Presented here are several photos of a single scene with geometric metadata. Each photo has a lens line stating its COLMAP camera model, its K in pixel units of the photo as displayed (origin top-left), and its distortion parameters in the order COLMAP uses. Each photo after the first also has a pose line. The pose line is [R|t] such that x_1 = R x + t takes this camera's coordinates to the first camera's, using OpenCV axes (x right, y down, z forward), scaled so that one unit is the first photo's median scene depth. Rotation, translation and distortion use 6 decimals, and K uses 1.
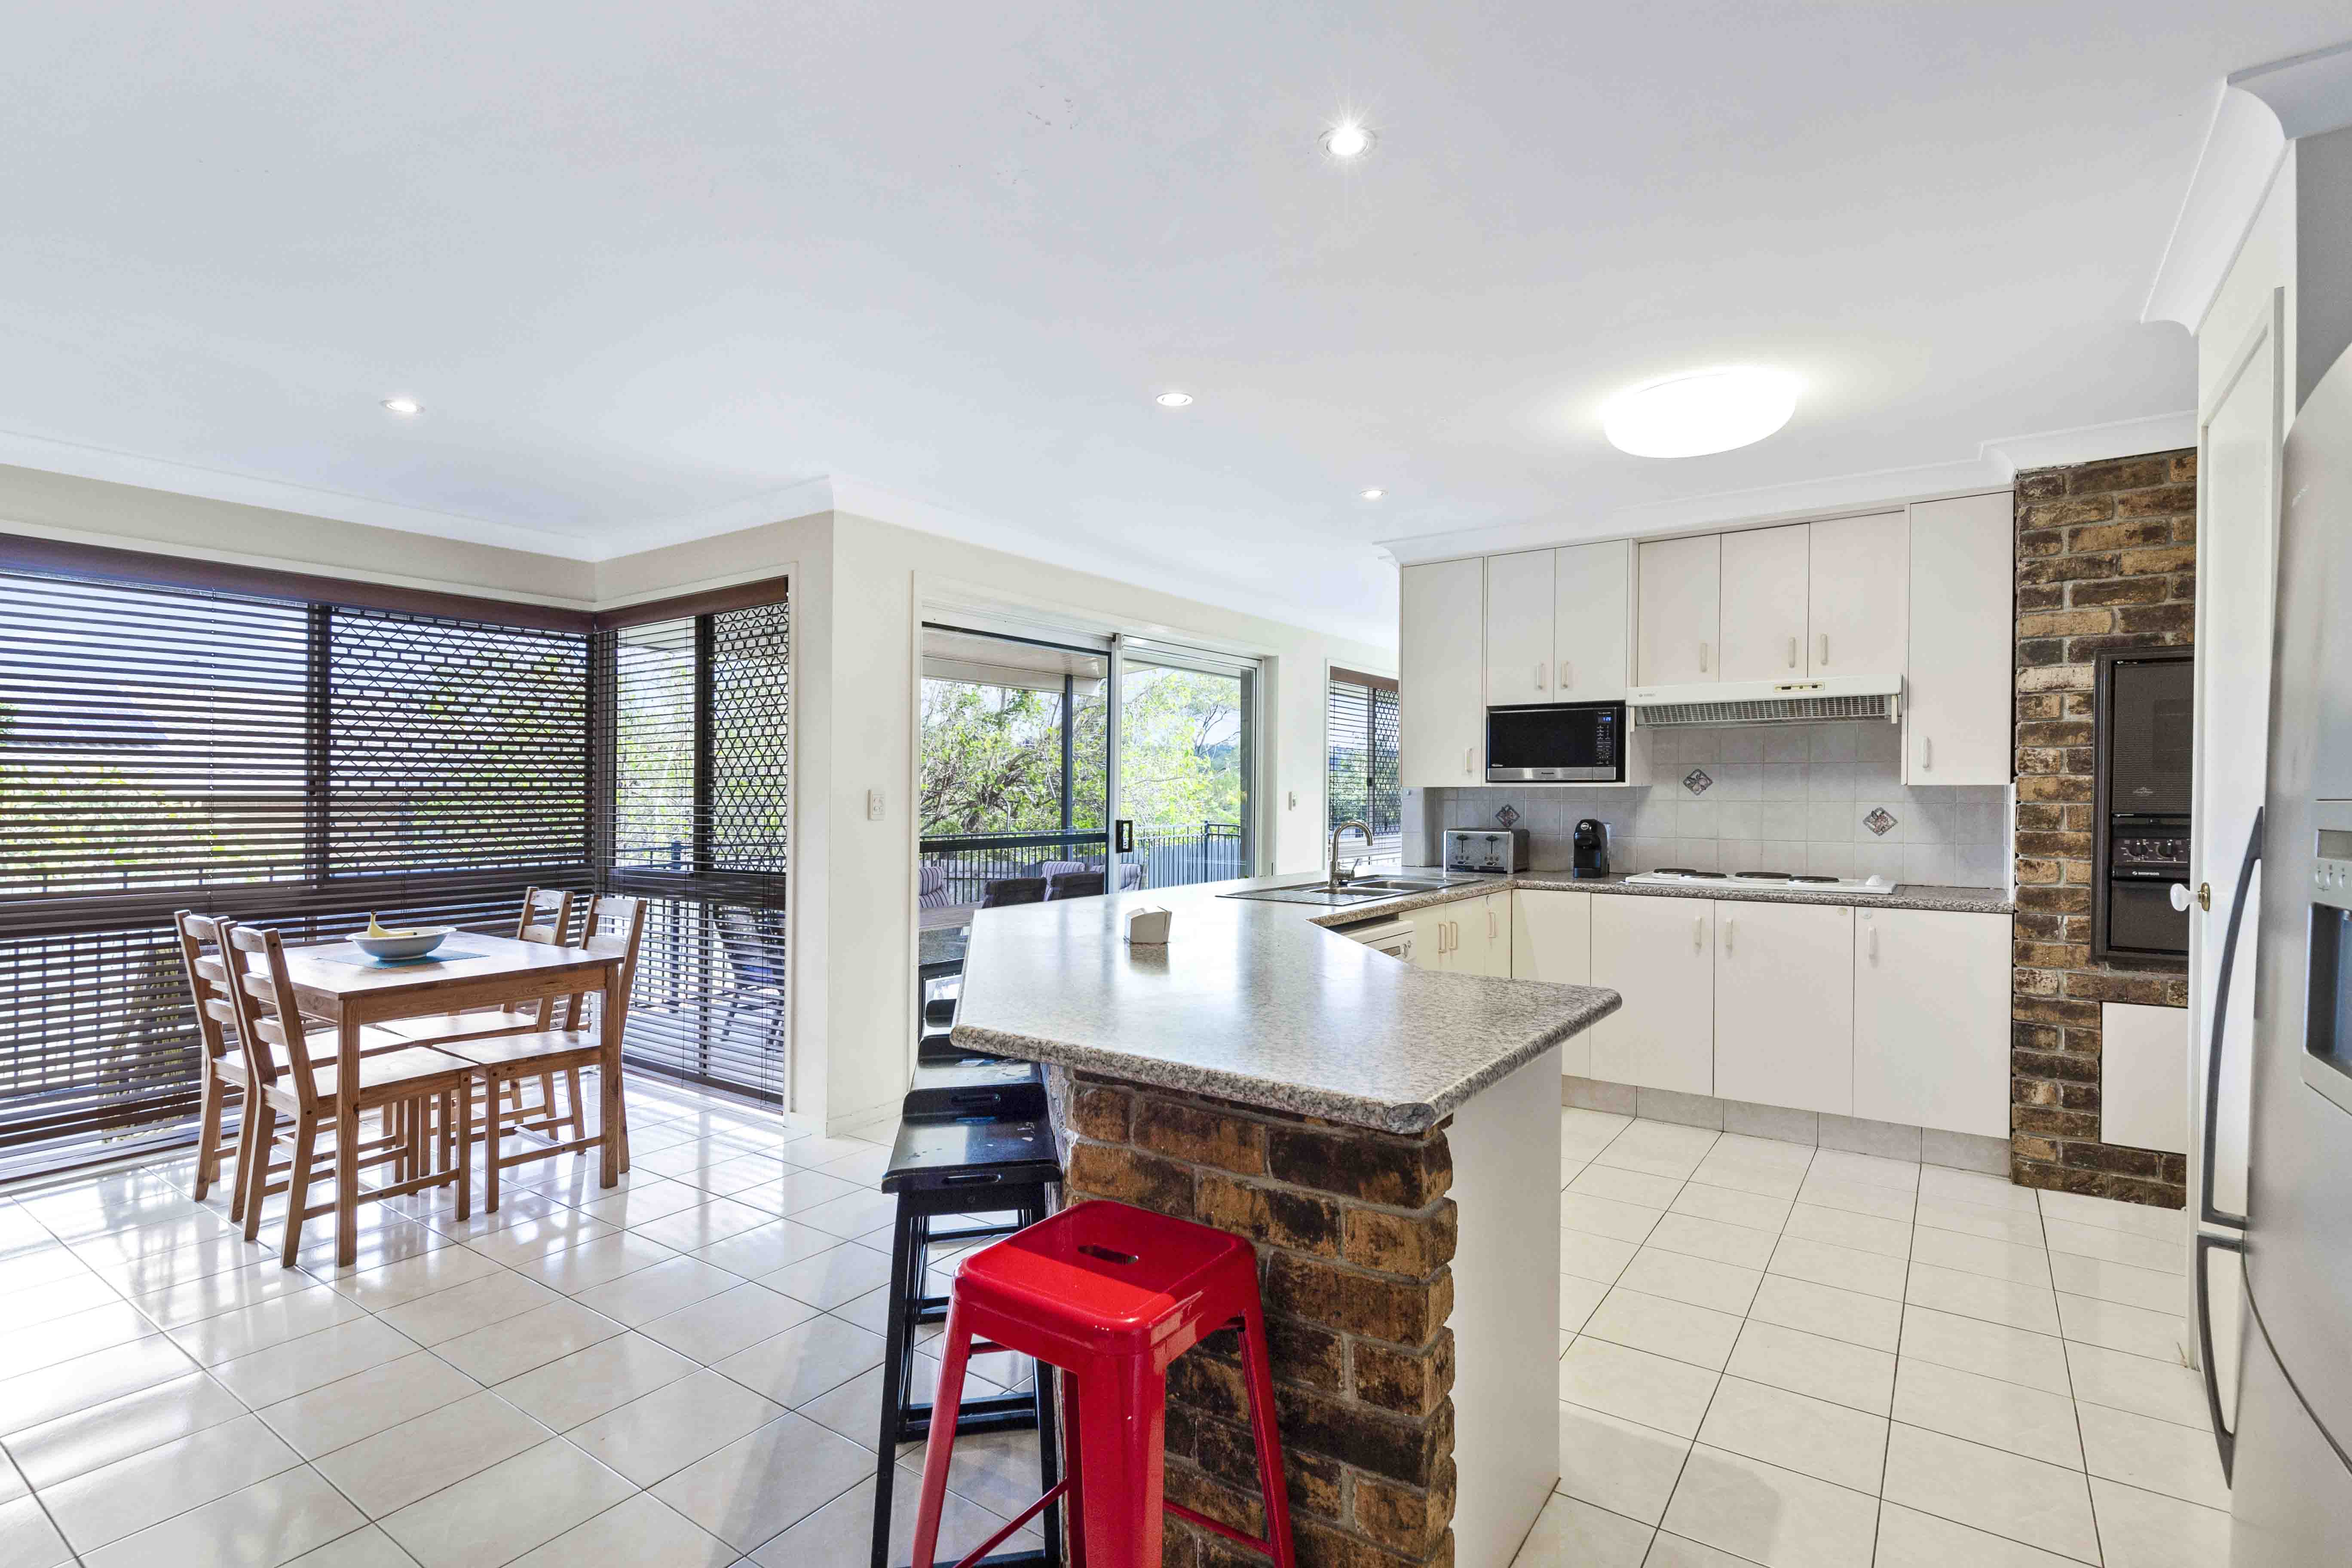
lens RADIAL K [[1104.2, 0, 1192.0], [0, 1104.2, 783.7], [0, 0, 1]] dist [0.013275, -0.002953]
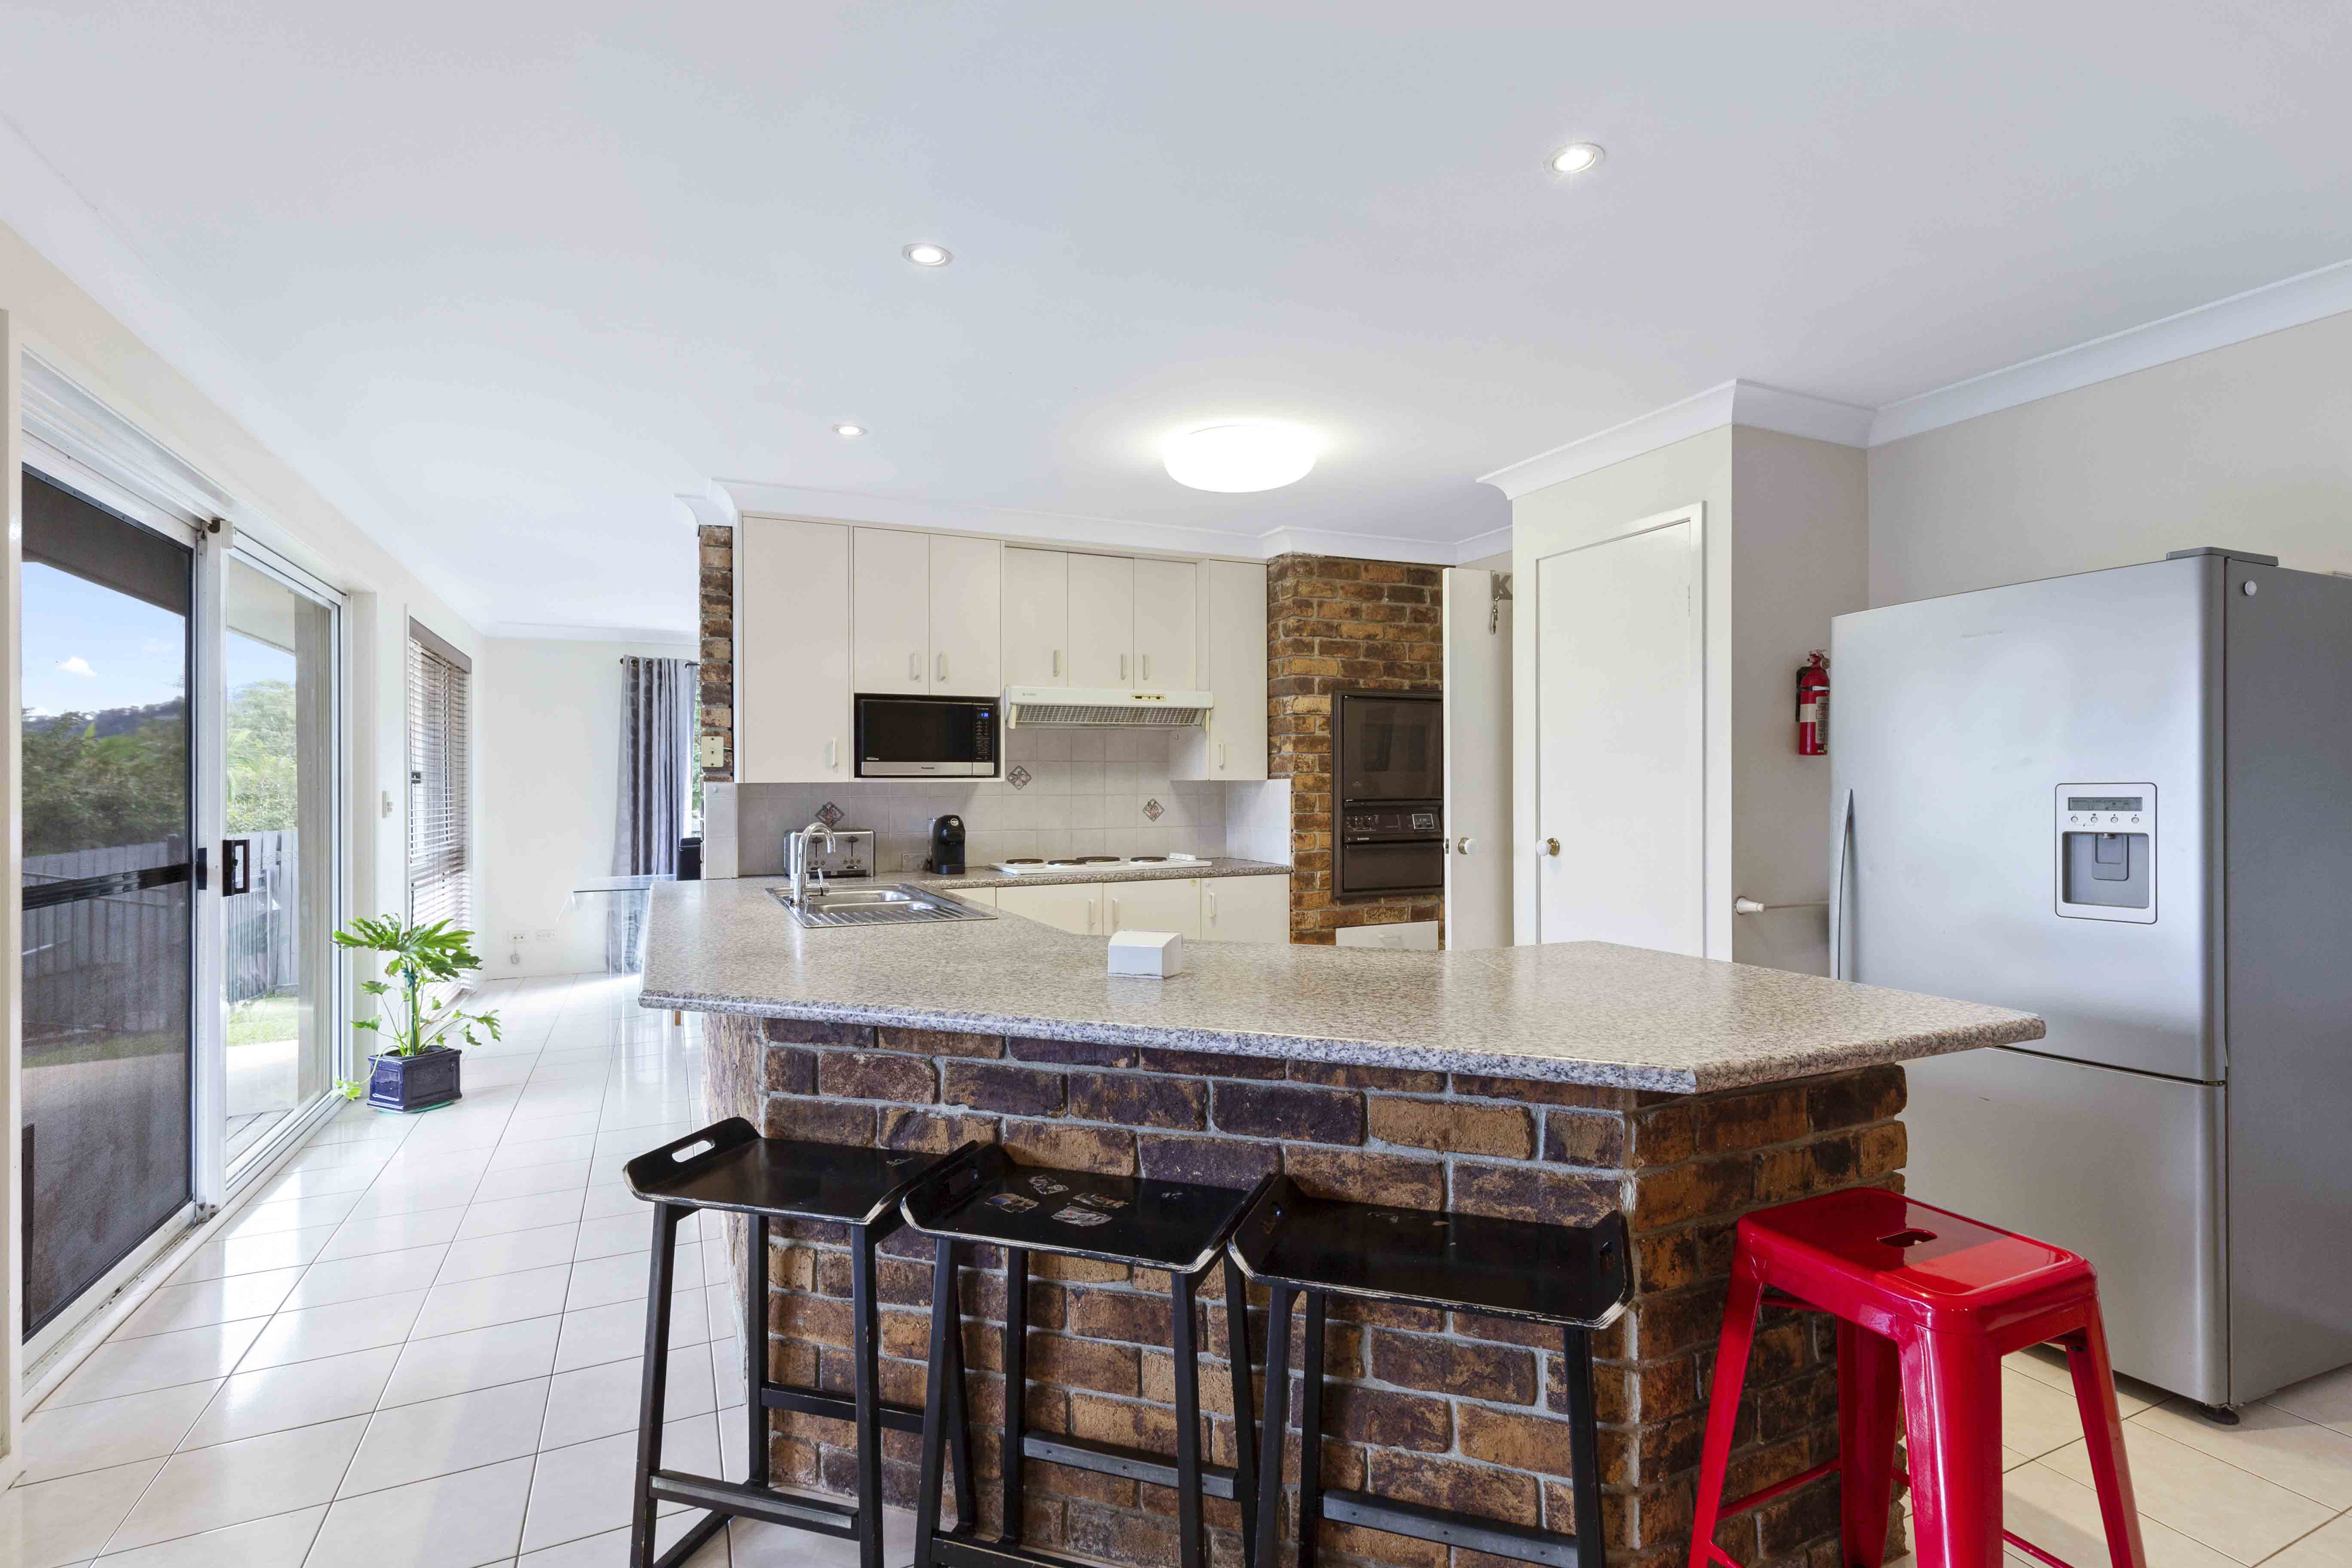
lens RADIAL K [[1104.2, 0, 1179.7], [0, 1104.2, 793.3], [0, 0, 1]] dist [0.013275, -0.002953]
pose [[0.500366, -0.007850, 0.865778, -0.466740], [0.000775, 0.999963, 0.008618, 0.005144], [-0.865814, -0.003641, 0.500353, 0.392761]]
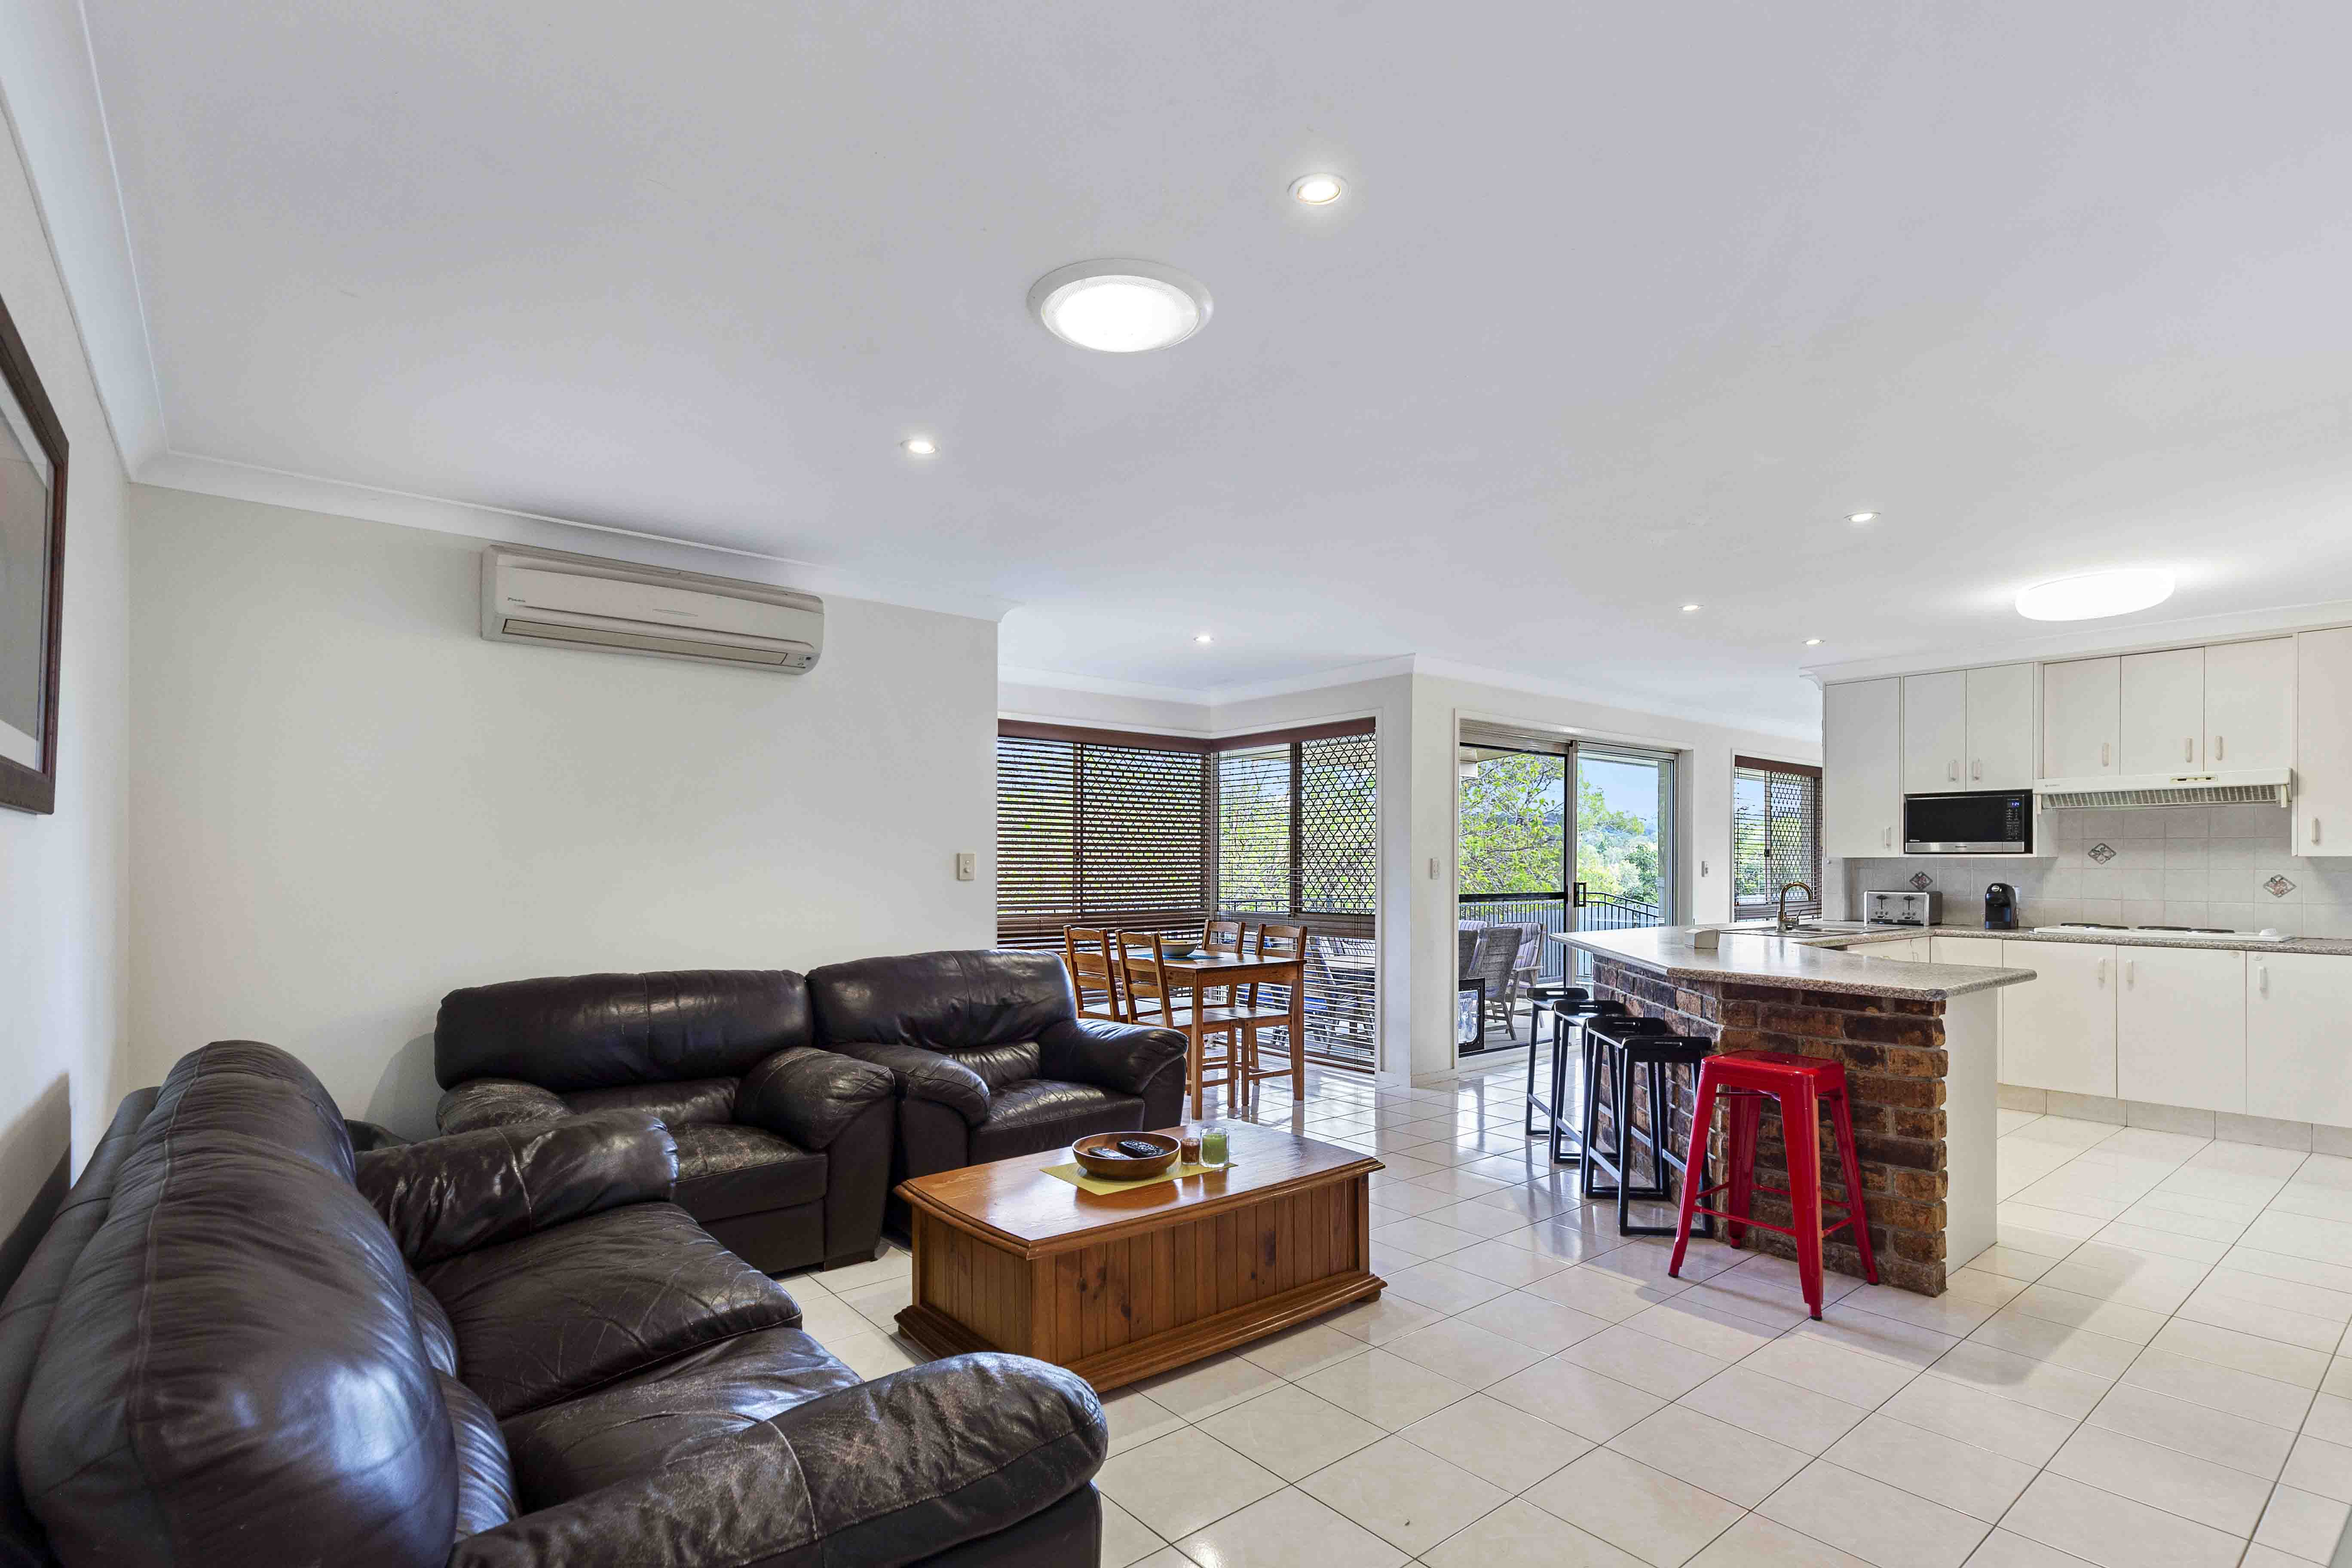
lens RADIAL K [[1104.2, 0, 1177.9], [0, 1104.2, 839.7], [0, 0, 1]] dist [0.013275, -0.002953]
pose [[0.961397, -0.003427, -0.275144, -0.229257], [-0.000166, 0.999915, -0.013037, -0.000716], [0.275166, 0.012580, 0.961315, -0.566999]]
